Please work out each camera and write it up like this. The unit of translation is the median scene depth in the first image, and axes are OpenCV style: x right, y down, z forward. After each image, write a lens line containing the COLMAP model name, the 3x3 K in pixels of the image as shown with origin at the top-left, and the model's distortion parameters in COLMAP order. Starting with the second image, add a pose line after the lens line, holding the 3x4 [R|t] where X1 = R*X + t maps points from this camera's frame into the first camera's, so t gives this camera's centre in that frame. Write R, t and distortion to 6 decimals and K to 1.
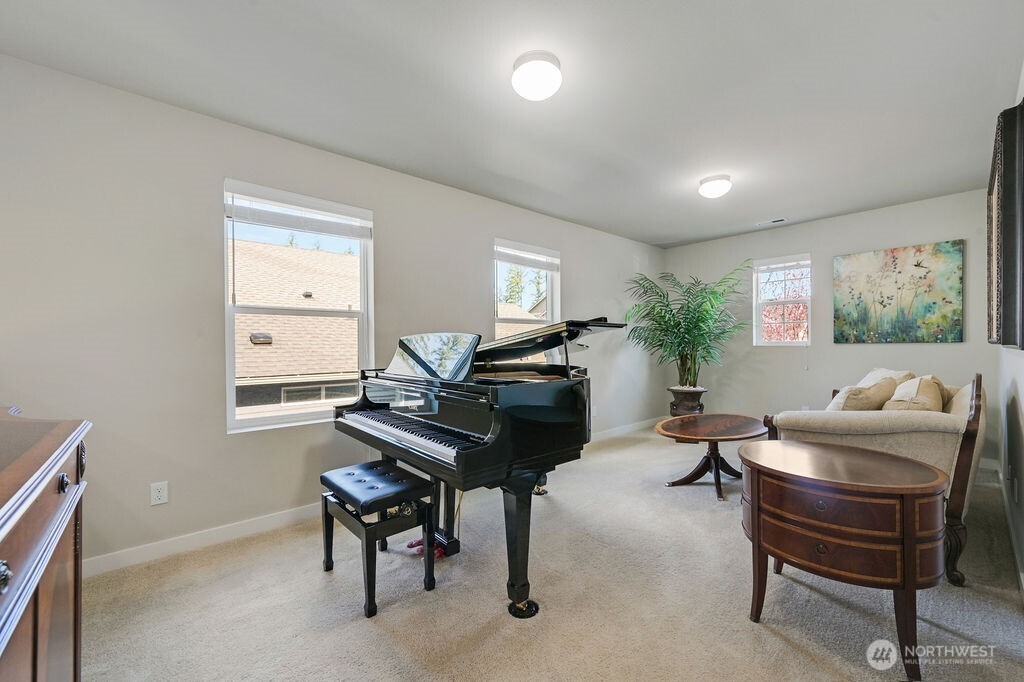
lens RADIAL K [[402.4, 0, 514.2], [0, 402.4, 341.5], [0, 0, 1]] dist [-0.000900, -0.000151]
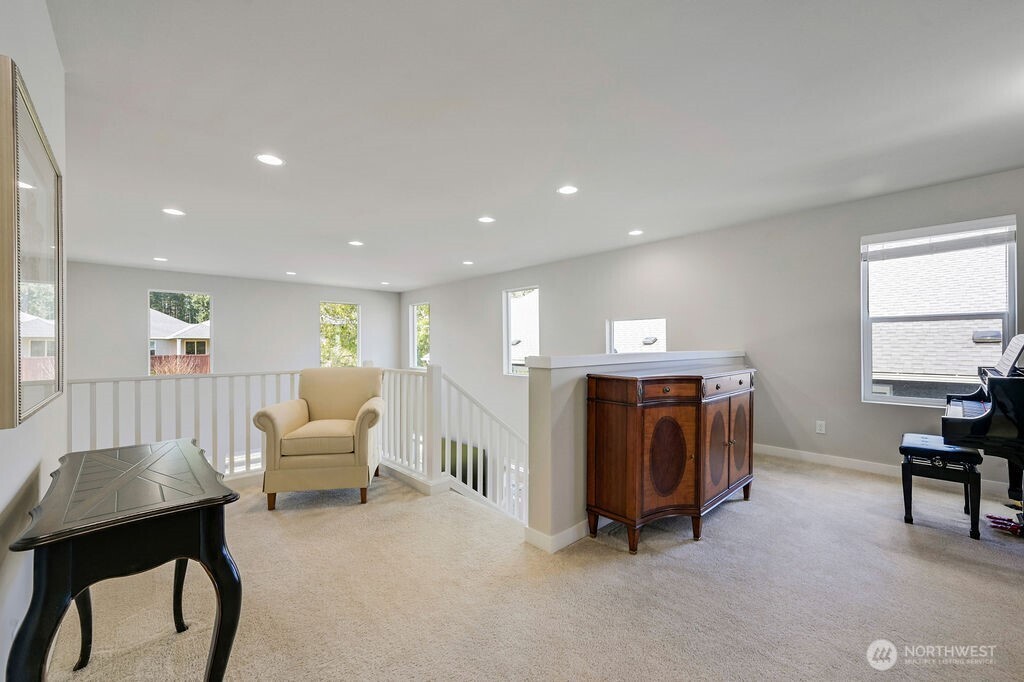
lens RADIAL K [[402.4, 0, 514.2], [0, 402.4, 341.5], [0, 0, 1]] dist [-0.000900, -0.000151]
pose [[0.036785, 0.006178, -0.999304, 0.776579], [0.002765, 0.999976, 0.006283, -0.016219], [0.999319, -0.002994, 0.036767, -0.387097]]
